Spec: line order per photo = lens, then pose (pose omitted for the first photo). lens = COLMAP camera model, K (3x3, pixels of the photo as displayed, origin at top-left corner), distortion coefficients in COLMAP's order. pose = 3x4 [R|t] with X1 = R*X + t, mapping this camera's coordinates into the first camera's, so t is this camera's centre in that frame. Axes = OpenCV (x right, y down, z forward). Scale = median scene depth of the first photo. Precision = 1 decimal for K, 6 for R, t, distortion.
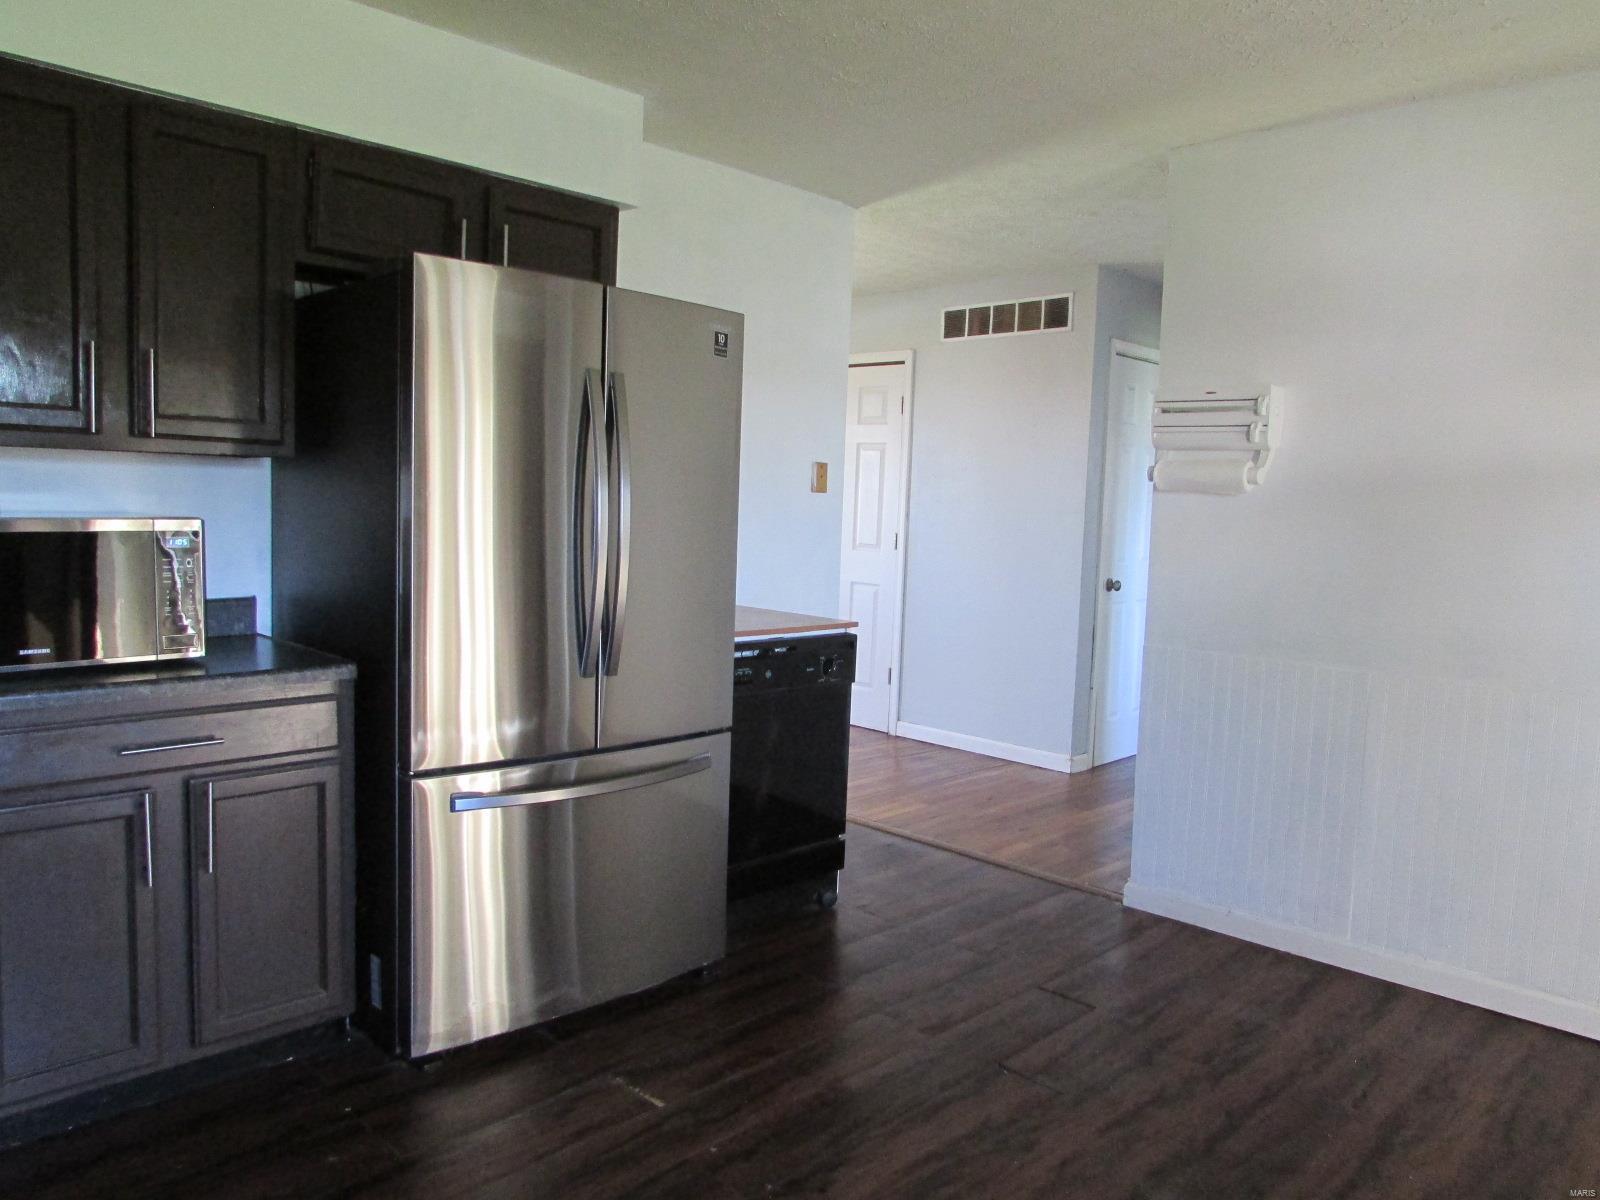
lens RADIAL K [[1144.2, 0, 806.2], [0, 1144.2, 606.2], [0, 0, 1]] dist [-0.017971, 0.001473]
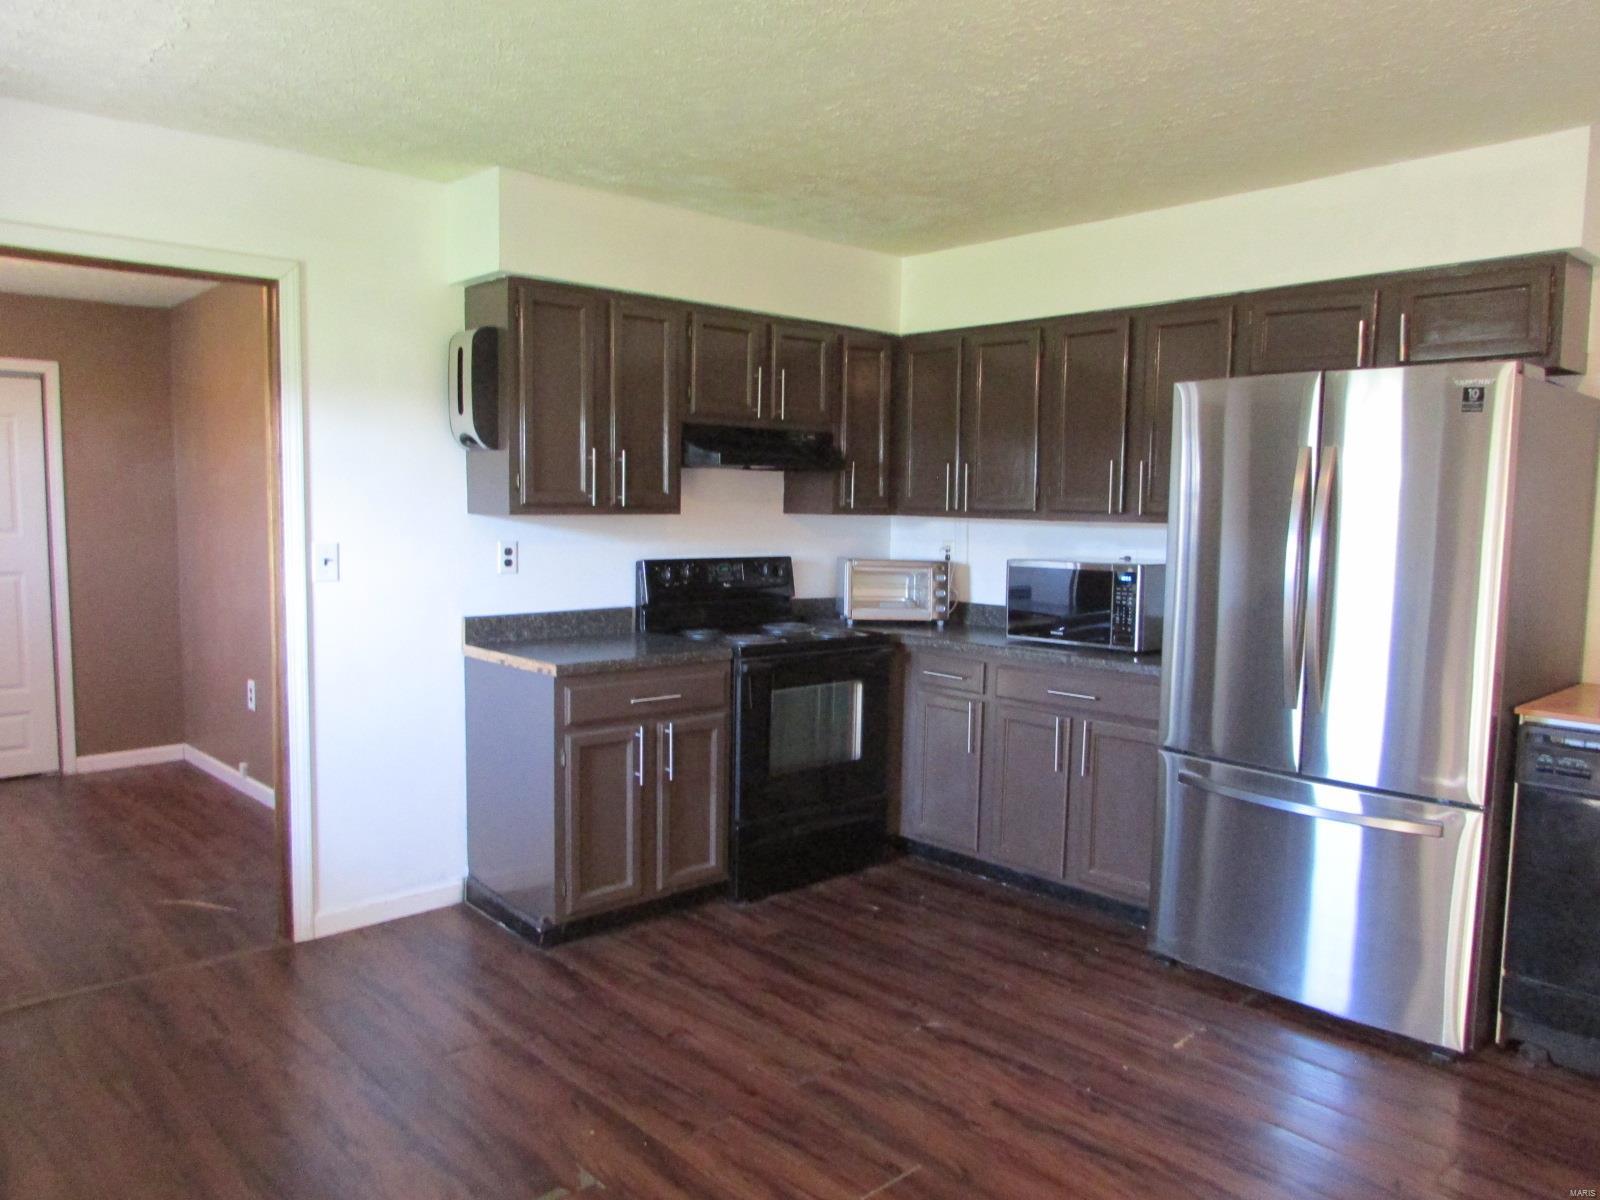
lens RADIAL K [[1144.2, 0, 806.2], [0, 1144.2, 606.2], [0, 0, 1]] dist [-0.017971, 0.001473]
pose [[-0.028096, 0.057612, -0.997944, 1.071653], [-0.107842, 0.992336, 0.060325, -0.063674], [0.993771, 0.109315, -0.021668, 0.572741]]
